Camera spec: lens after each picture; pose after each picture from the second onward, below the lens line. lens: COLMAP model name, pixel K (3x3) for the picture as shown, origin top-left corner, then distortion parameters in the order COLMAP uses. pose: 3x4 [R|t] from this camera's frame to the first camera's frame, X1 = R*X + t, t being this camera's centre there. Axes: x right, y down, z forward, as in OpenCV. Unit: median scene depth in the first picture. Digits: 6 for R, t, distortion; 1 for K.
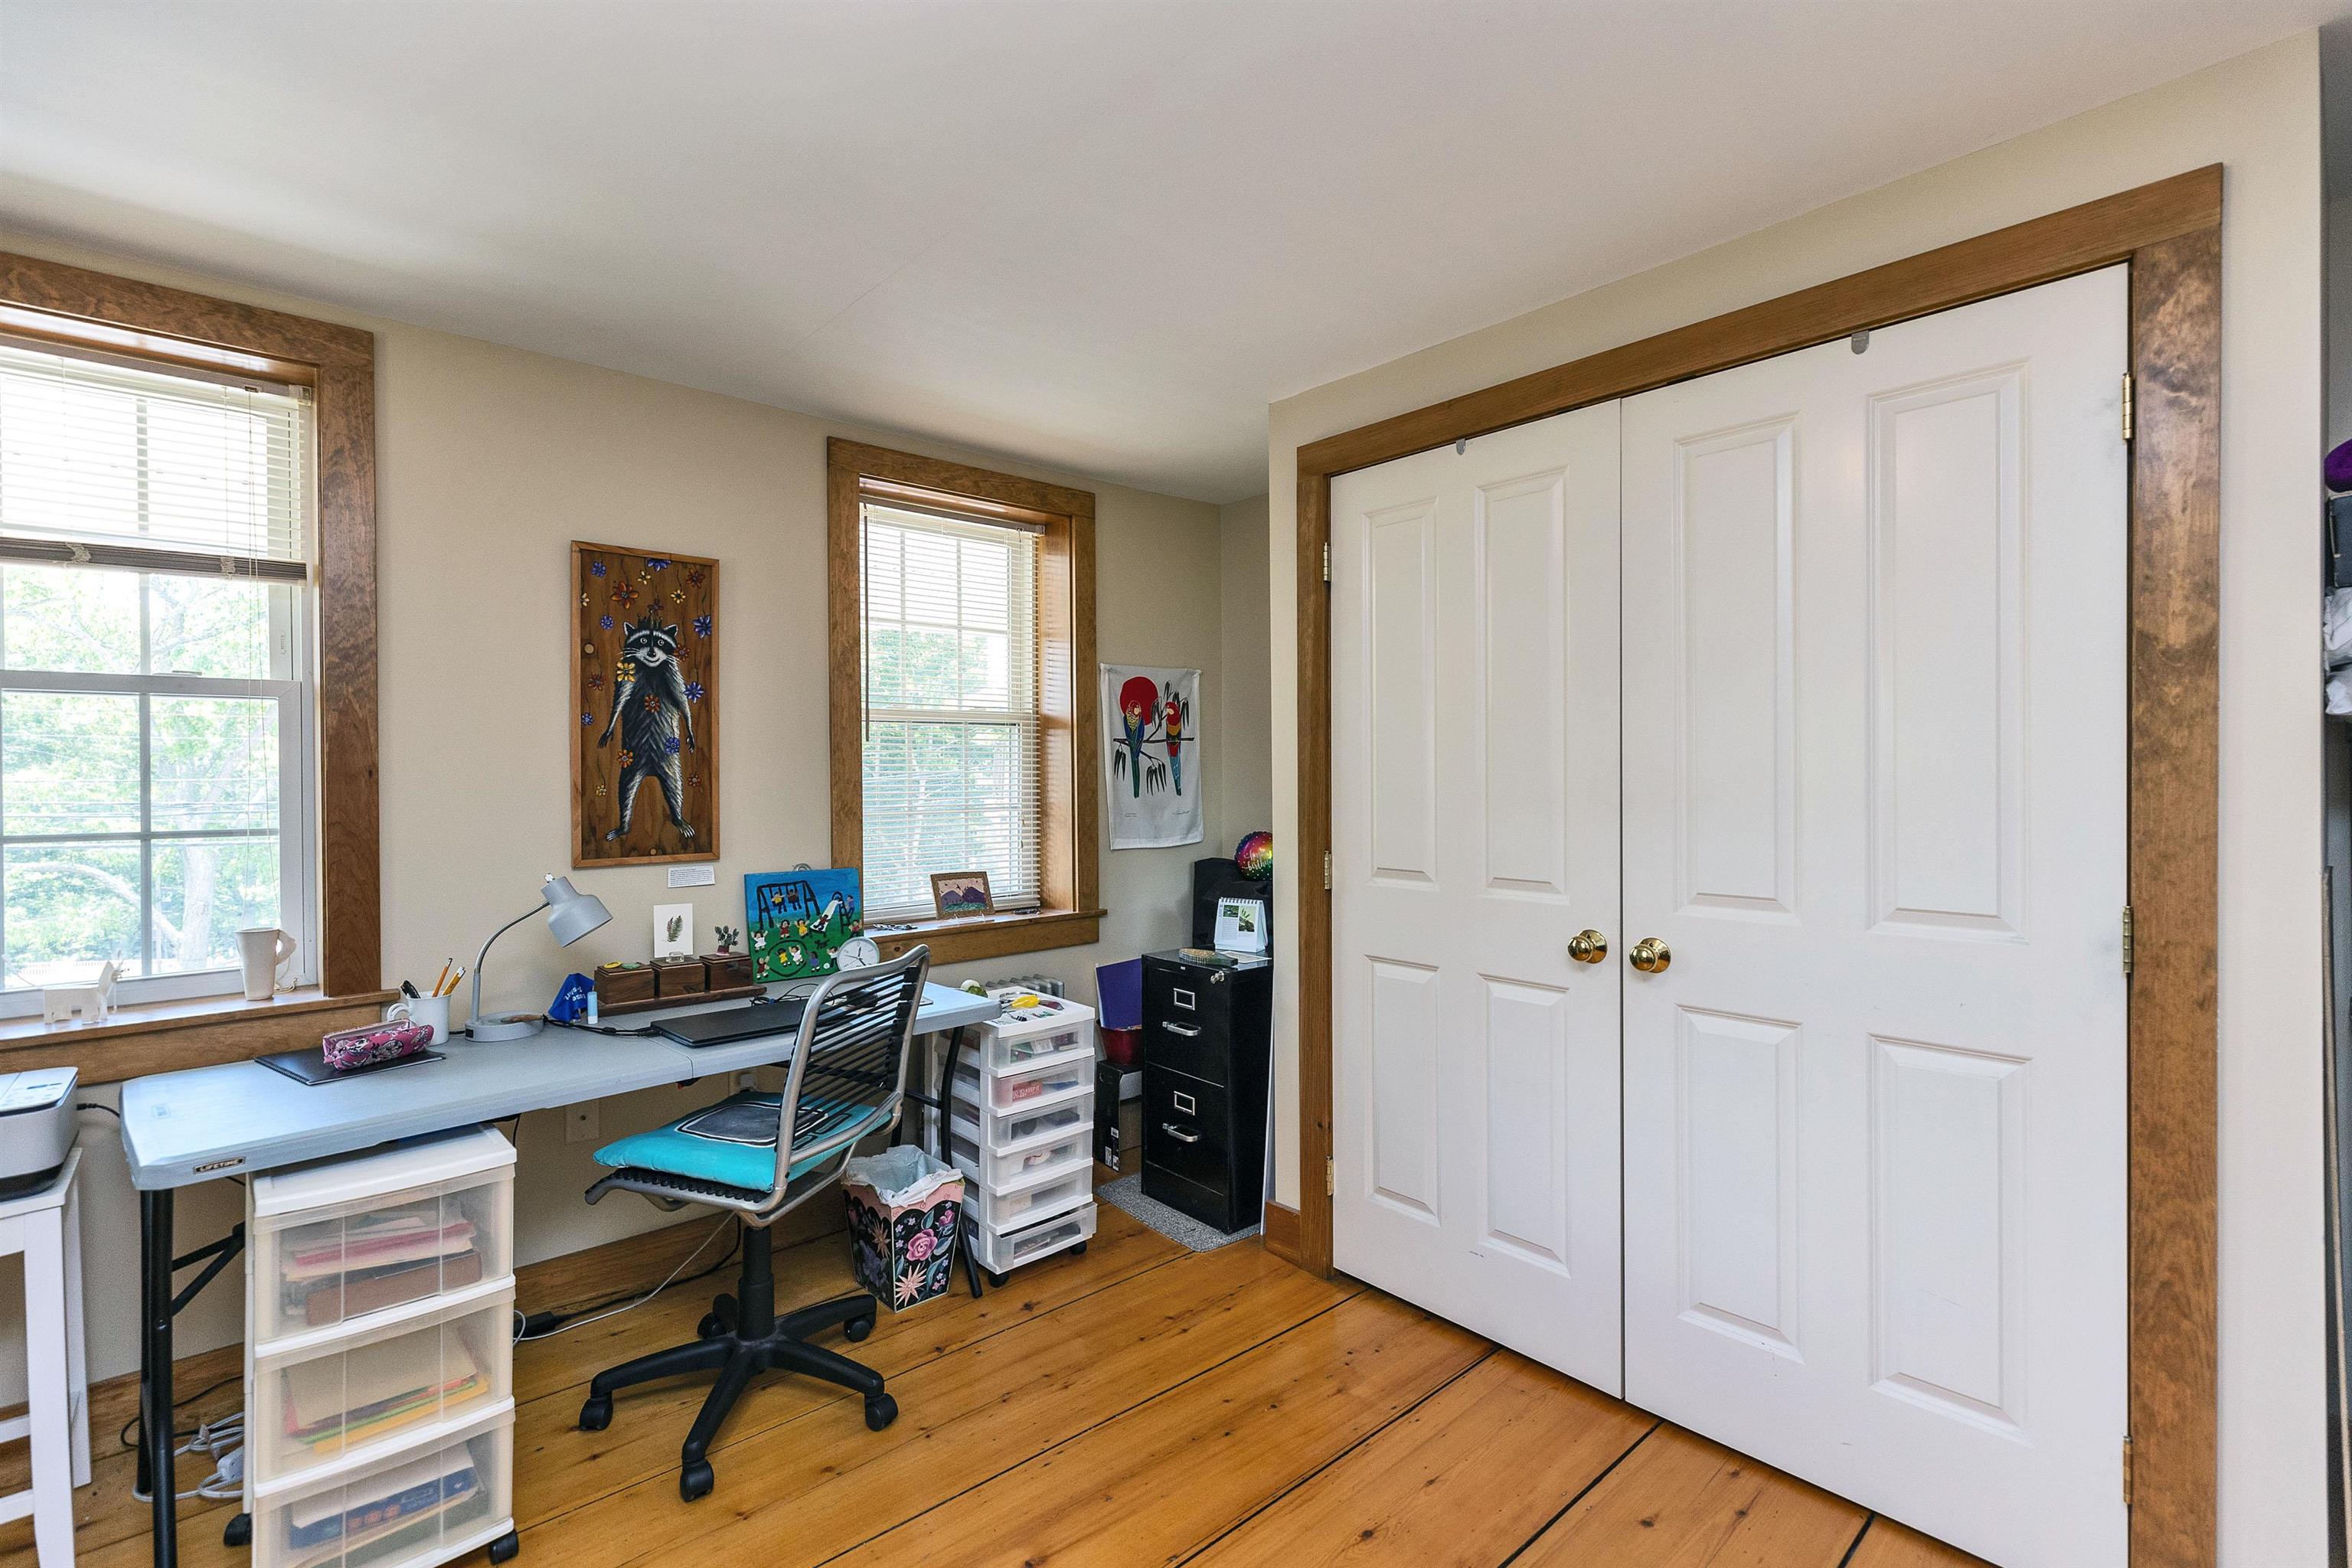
lens RADIAL K [[1056.8, 0, 1173.7], [0, 1056.8, 774.0], [0, 0, 1]] dist [0.002349, -0.000199]
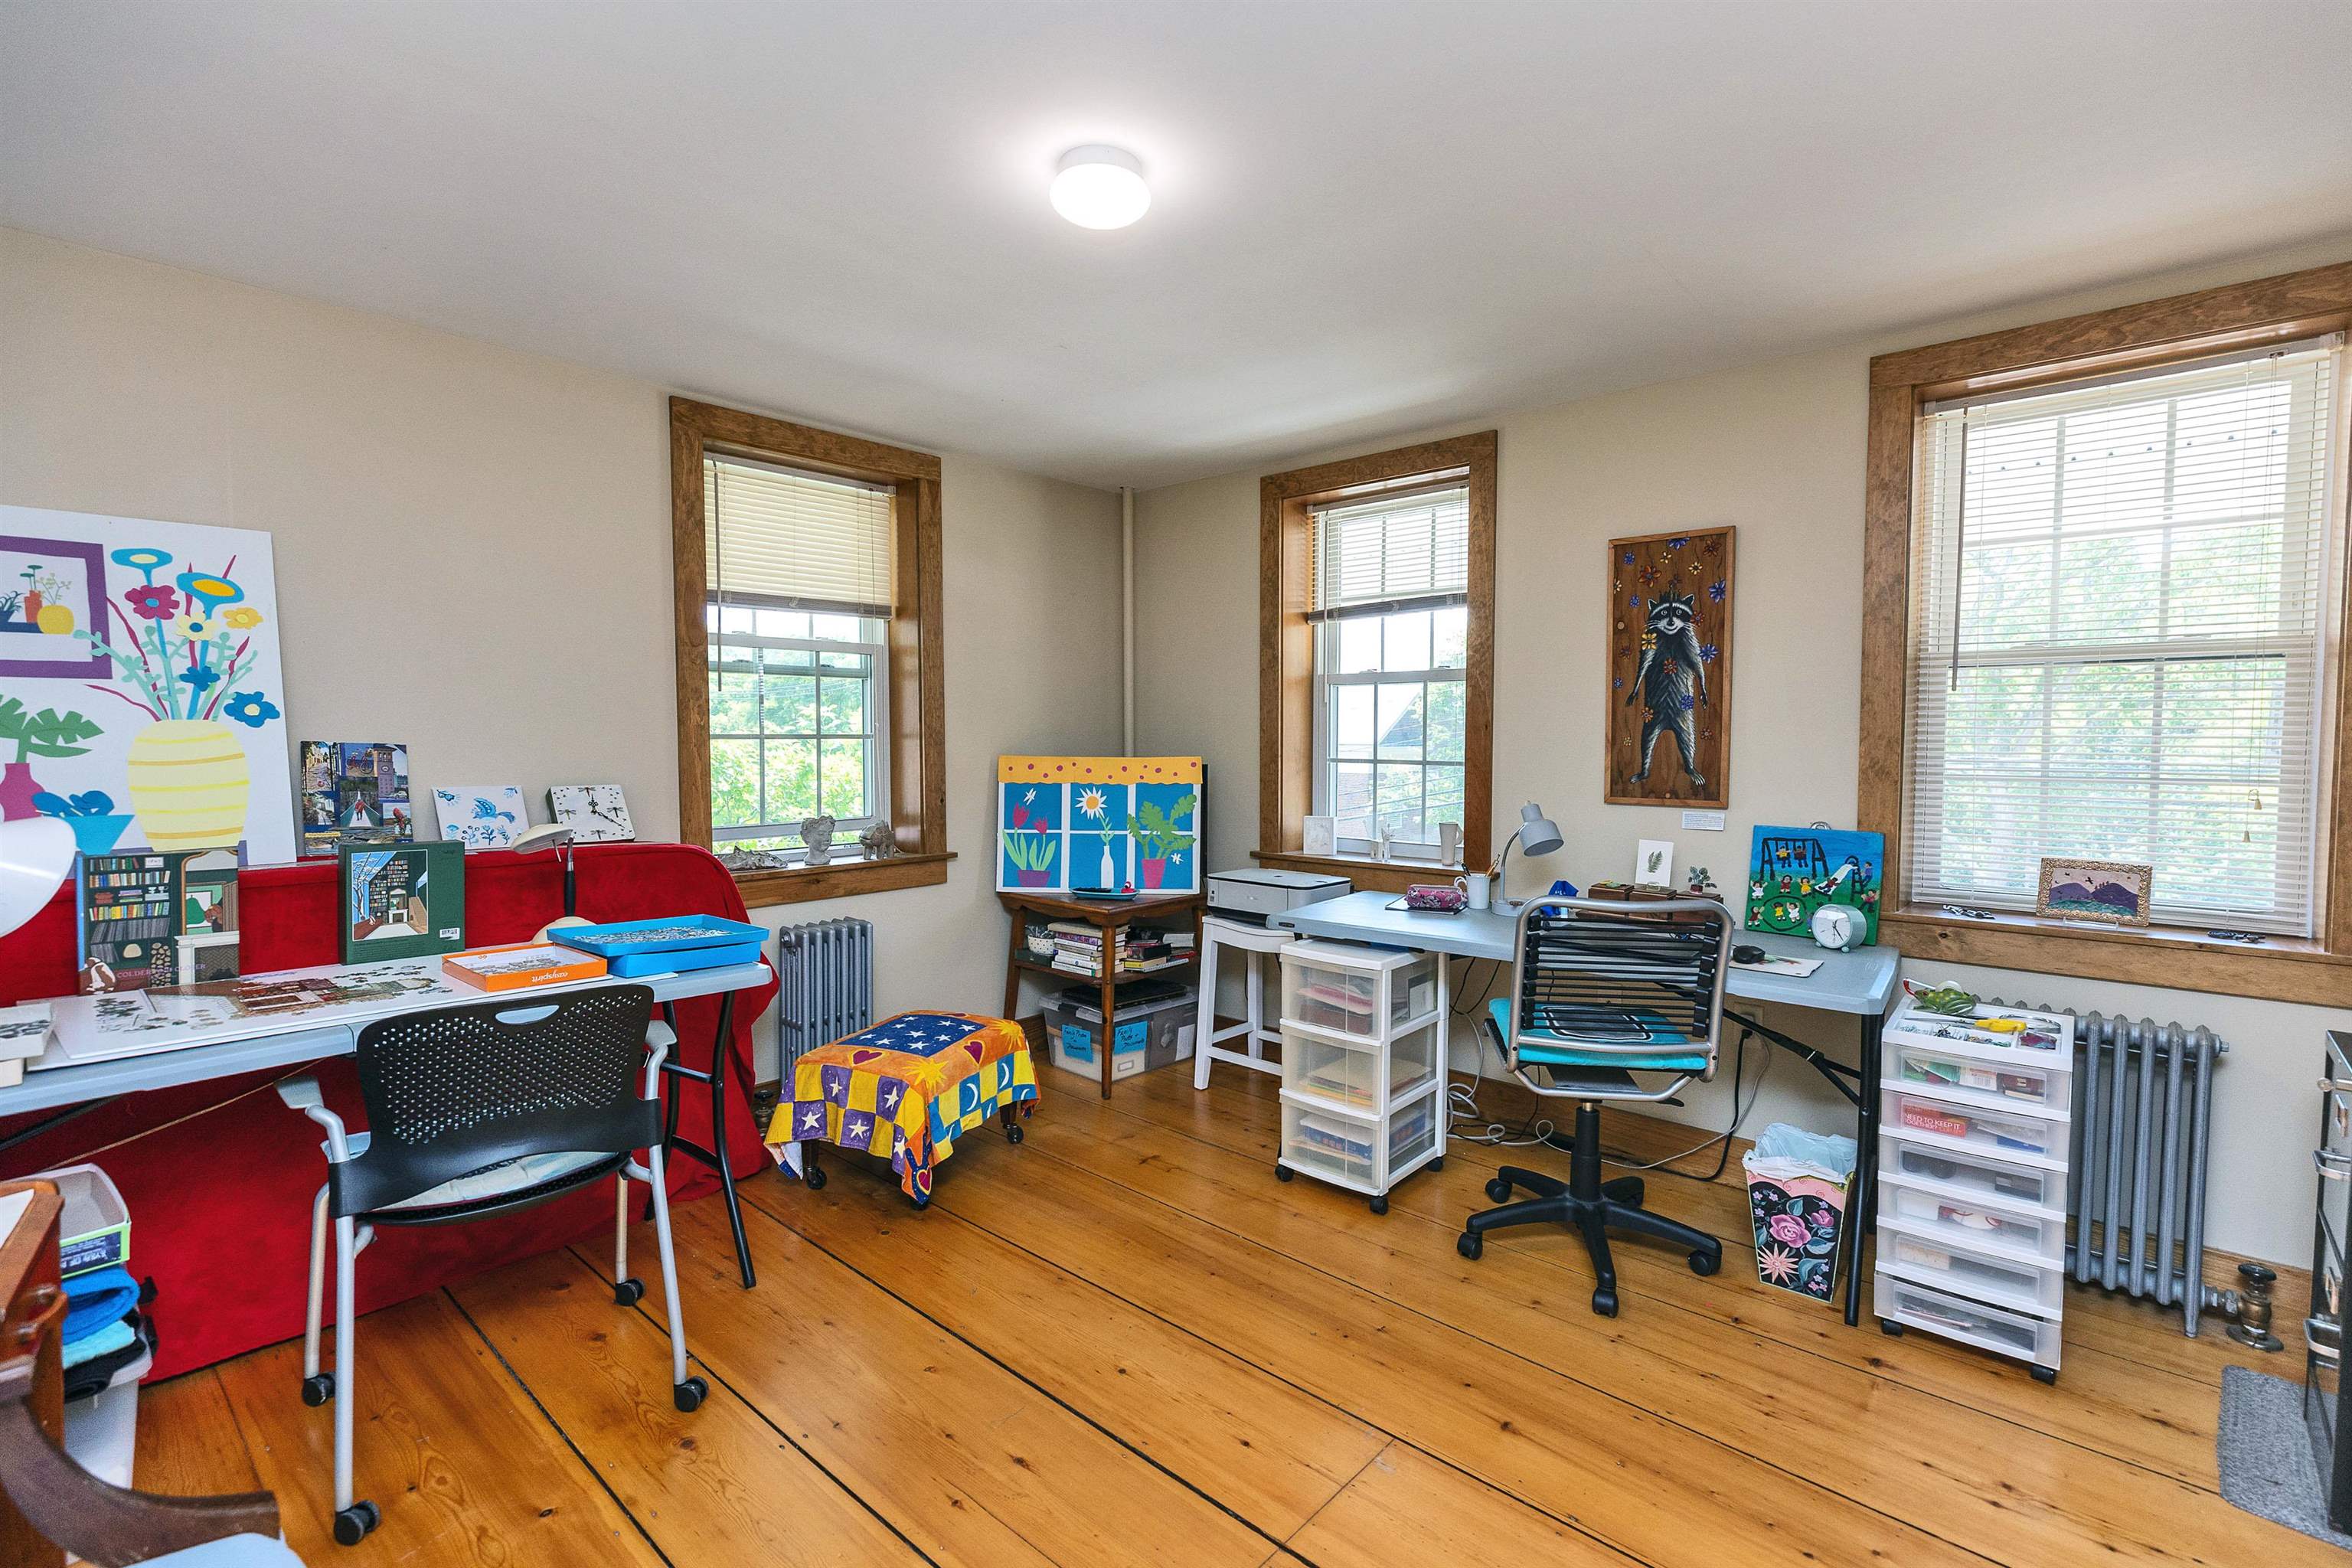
lens RADIAL K [[1056.8, 0, 1167.7], [0, 1056.8, 775.7], [0, 0, 1]] dist [0.002349, -0.000199]
pose [[0.105688, 0.042421, -0.993494, 0.587567], [-0.007797, 0.999094, 0.041831, 0.007785], [0.994369, 0.003325, 0.105923, 0.332153]]
